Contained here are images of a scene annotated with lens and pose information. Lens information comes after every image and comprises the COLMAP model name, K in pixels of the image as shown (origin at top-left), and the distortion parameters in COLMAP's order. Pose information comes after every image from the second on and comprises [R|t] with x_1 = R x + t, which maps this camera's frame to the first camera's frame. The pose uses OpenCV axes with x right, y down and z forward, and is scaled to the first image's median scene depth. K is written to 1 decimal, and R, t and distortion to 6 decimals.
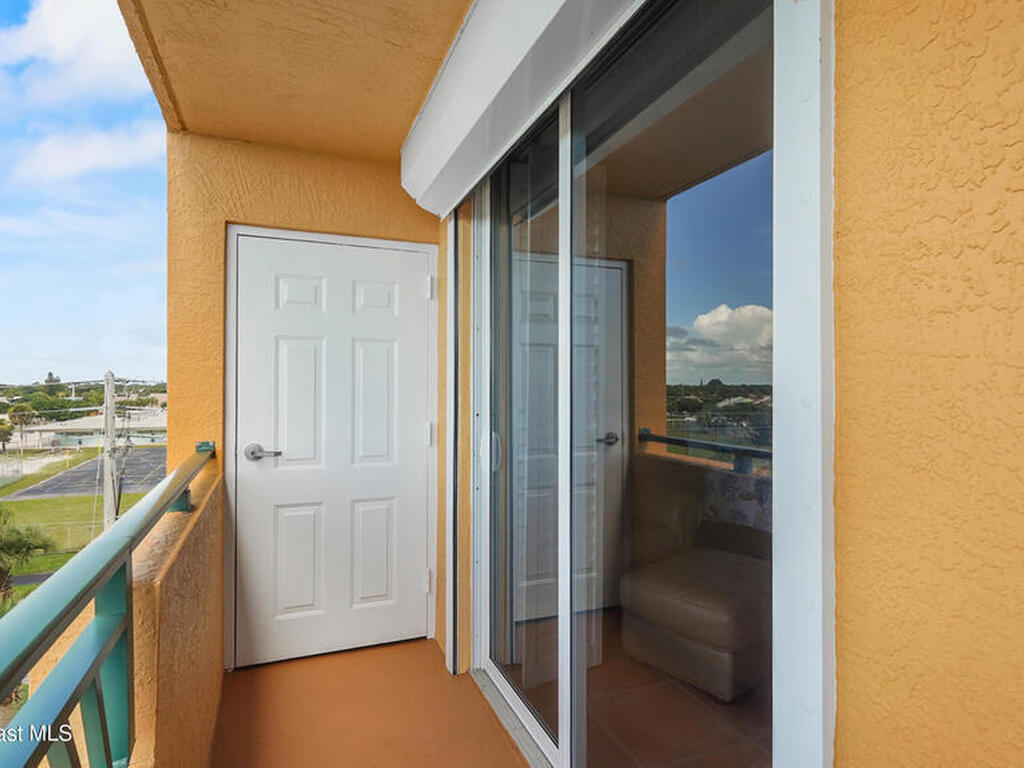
lens RADIAL K [[559.3, 0, 512.0], [0, 559.3, 384.0], [0, 0, 1]] dist [0.003469, 0.002019]
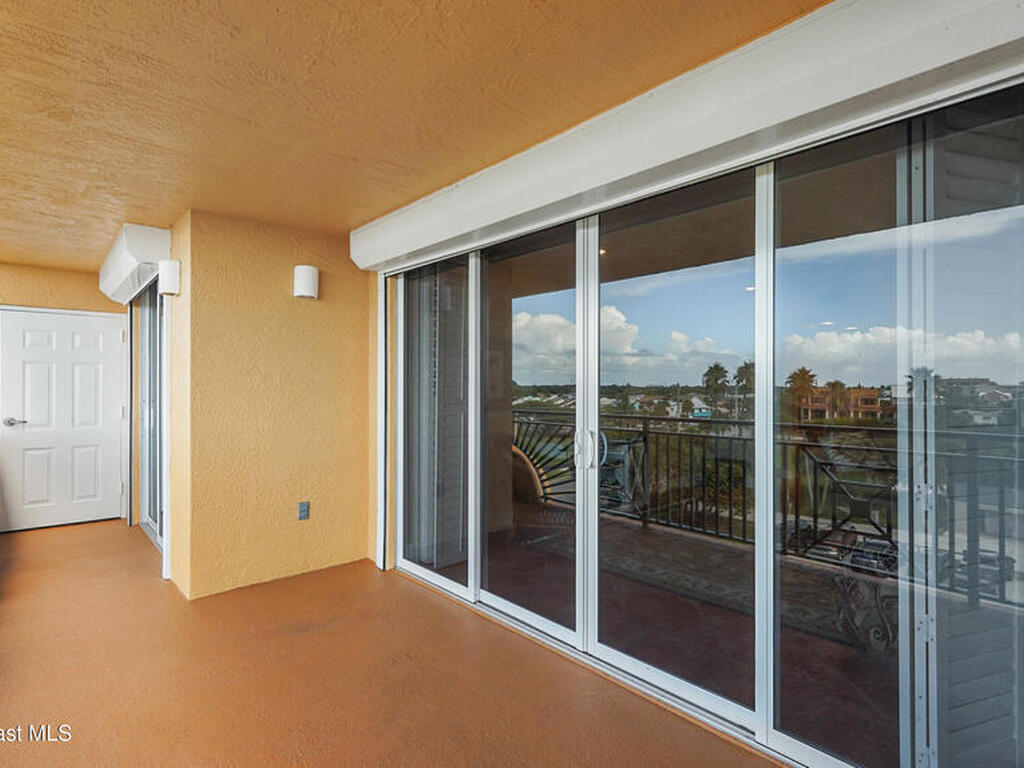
lens RADIAL K [[559.3, 0, 512.0], [0, 559.3, 384.0], [0, 0, 1]] dist [0.003469, 0.002019]
pose [[0.946412, -0.003393, 0.322943, 0.537104], [0.003849, 0.999992, -0.000774, -0.000474], [-0.322938, 0.001975, 0.946418, -1.349548]]
